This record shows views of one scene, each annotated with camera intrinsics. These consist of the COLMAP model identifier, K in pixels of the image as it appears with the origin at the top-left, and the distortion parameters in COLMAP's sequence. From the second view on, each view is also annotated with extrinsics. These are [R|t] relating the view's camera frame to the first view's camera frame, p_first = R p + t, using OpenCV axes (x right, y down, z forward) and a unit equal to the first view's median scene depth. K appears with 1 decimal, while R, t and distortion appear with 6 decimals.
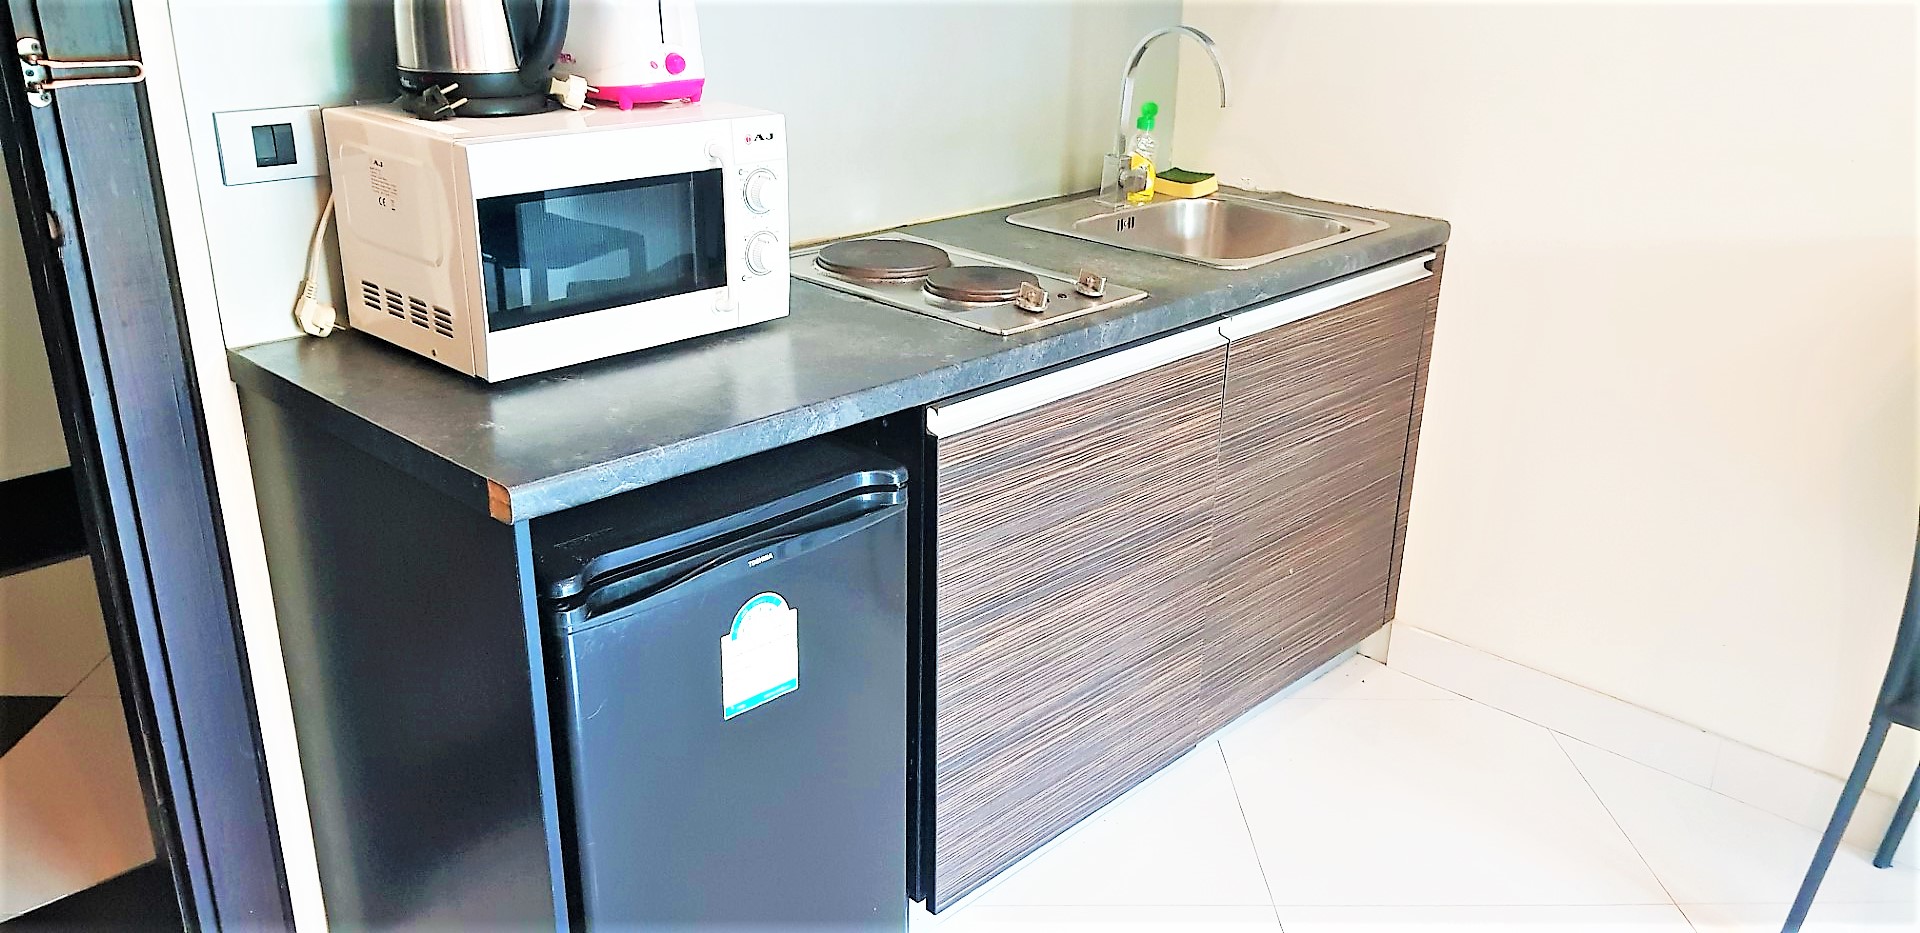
lens RADIAL K [[1480.2, 0, 985.0], [0, 1480.2, 499.6], [0, 0, 1]] dist [0.113540, -0.176020]
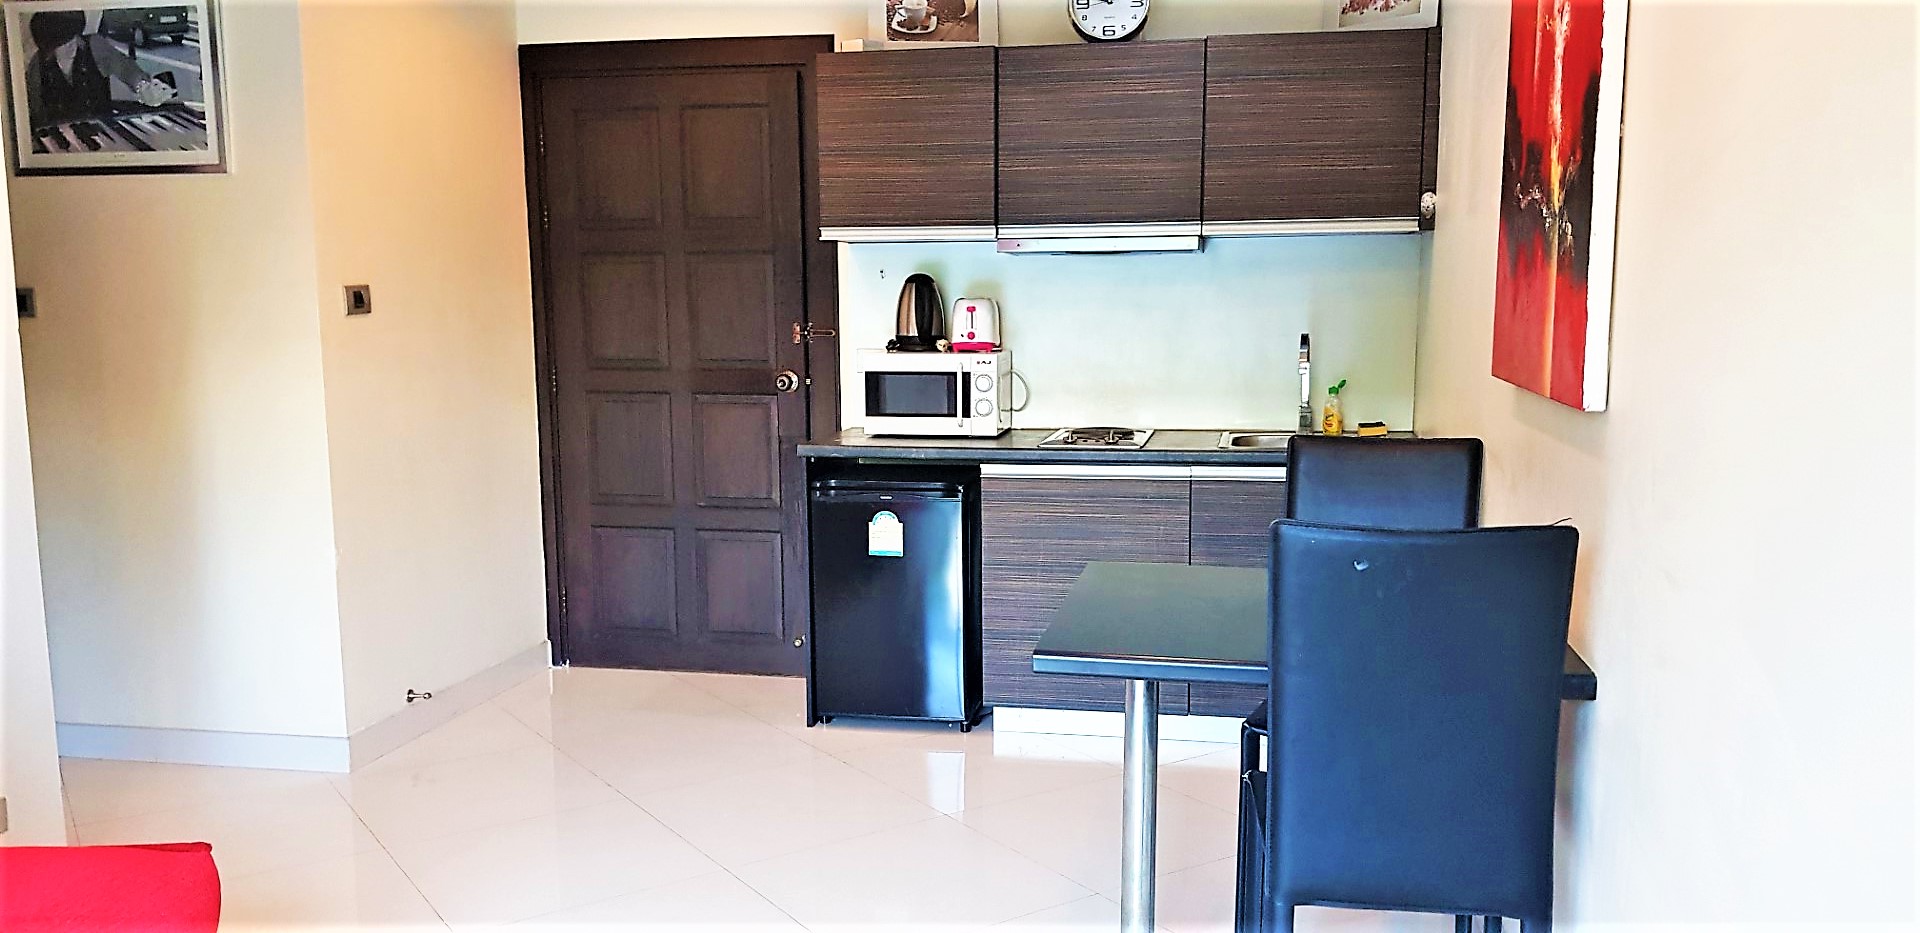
lens RADIAL K [[1480.2, 0, 985.0], [0, 1480.2, 499.6], [0, 0, 1]] dist [0.113540, -0.176020]
pose [[0.535587, 0.090604, -0.839605, 1.995595], [-0.296968, 0.950932, -0.086819, 0.201509], [0.790542, 0.295835, 0.536214, -0.294477]]
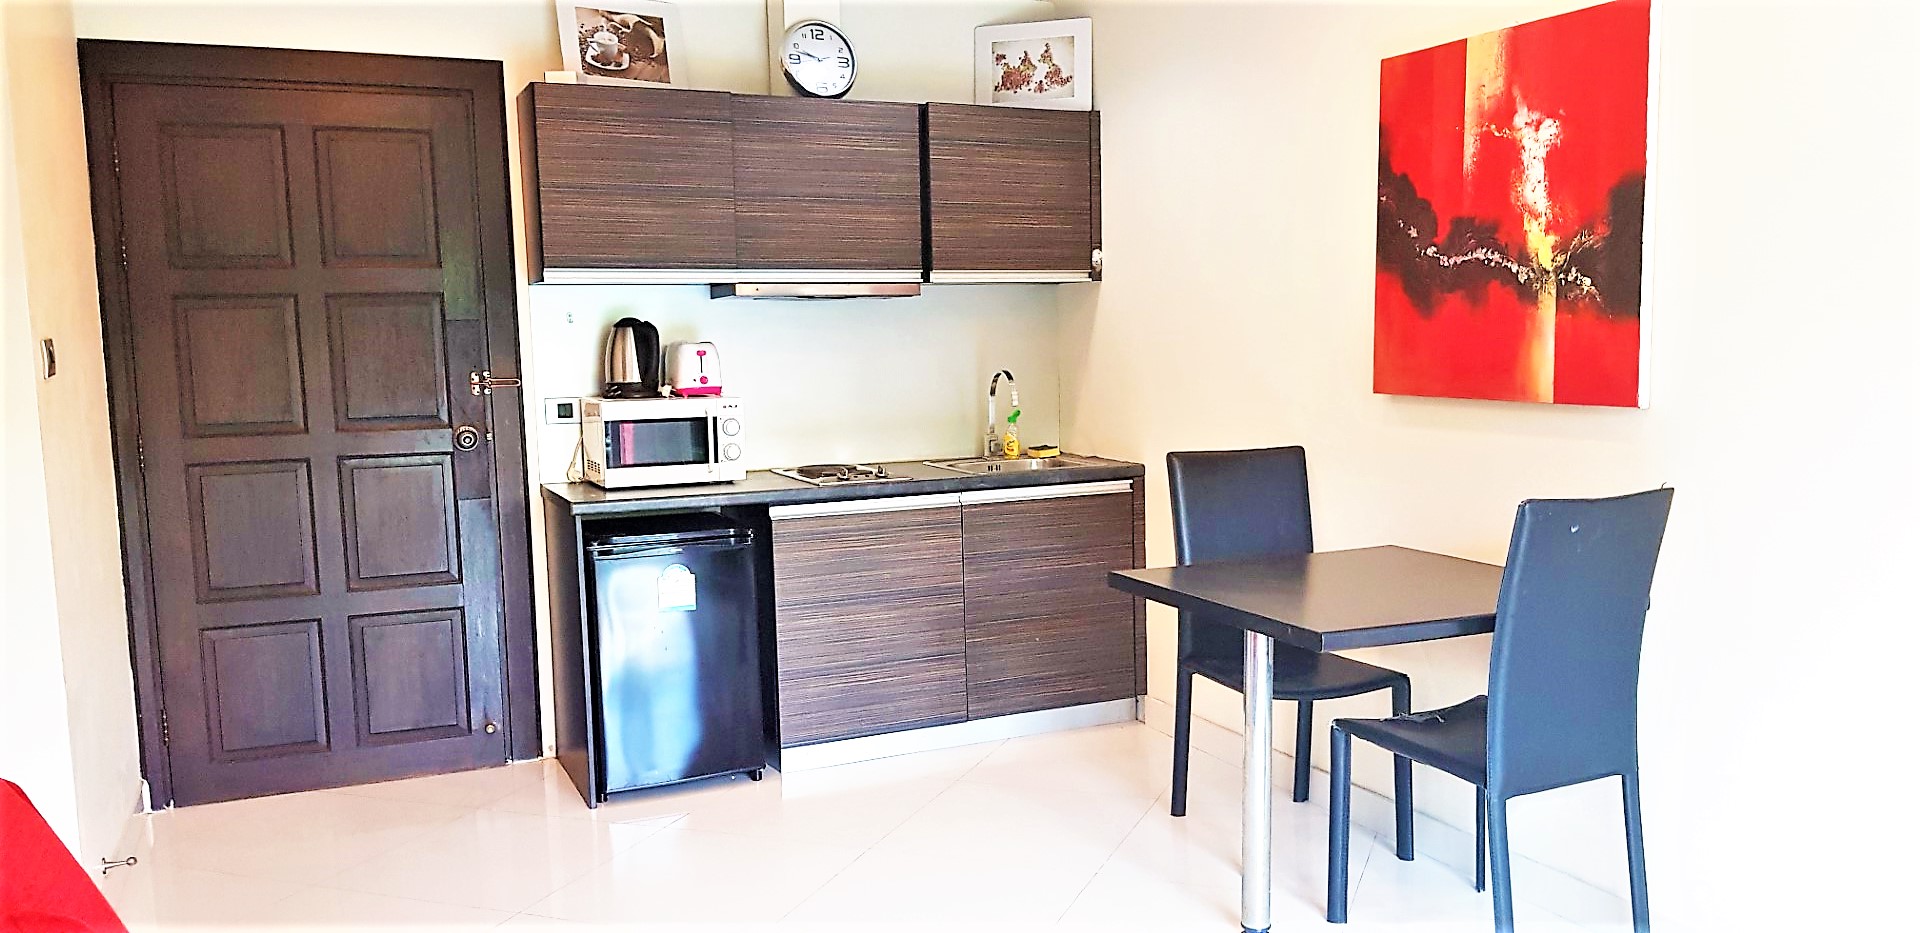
lens RADIAL K [[1480.2, 0, 985.0], [0, 1480.2, 499.6], [0, 0, 1]] dist [0.113540, -0.176020]
pose [[0.926374, 0.003547, -0.376588, 1.198858], [-0.102303, 0.964724, -0.242571, 0.478161], [0.362443, 0.263238, 0.894059, -1.061405]]
